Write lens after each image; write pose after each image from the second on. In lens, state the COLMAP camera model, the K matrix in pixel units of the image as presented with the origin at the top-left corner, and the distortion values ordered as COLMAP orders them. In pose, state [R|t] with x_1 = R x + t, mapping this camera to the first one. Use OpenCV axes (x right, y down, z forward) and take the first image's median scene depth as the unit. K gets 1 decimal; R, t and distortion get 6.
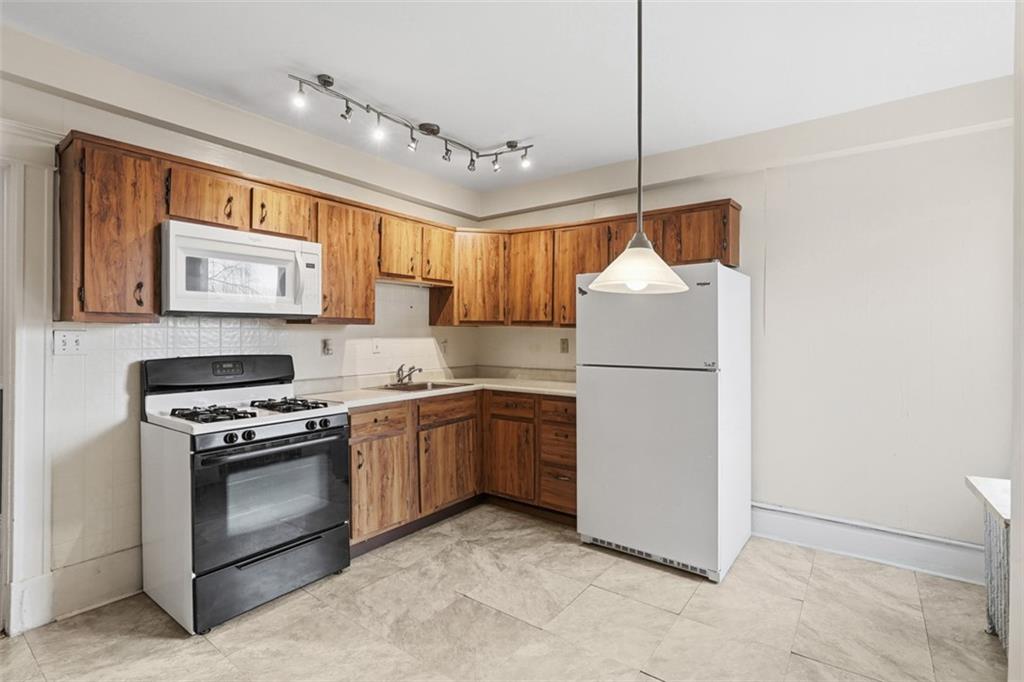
lens RADIAL K [[474.2, 0, 514.0], [0, 474.2, 334.9], [0, 0, 1]] dist [-0.011060, 0.000263]
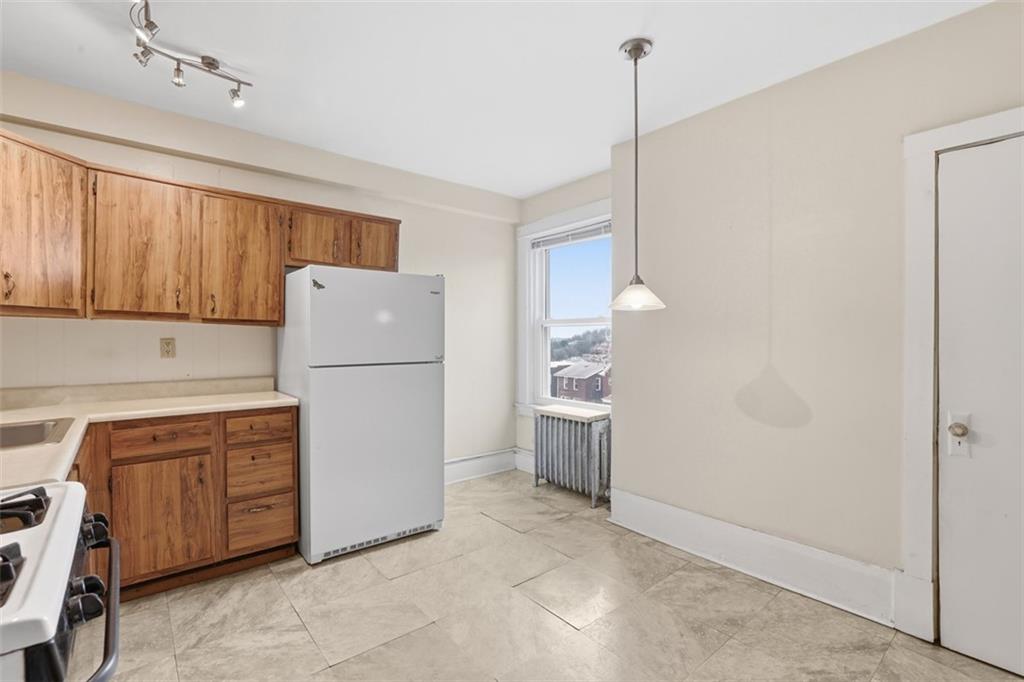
lens RADIAL K [[474.2, 0, 513.5], [0, 474.2, 342.2], [0, 0, 1]] dist [-0.011060, 0.000263]
pose [[0.239077, -0.015040, 0.970884, -0.609021], [-0.006307, 0.999835, 0.017041, -0.001118], [-0.970980, -0.010198, 0.238942, 0.408581]]
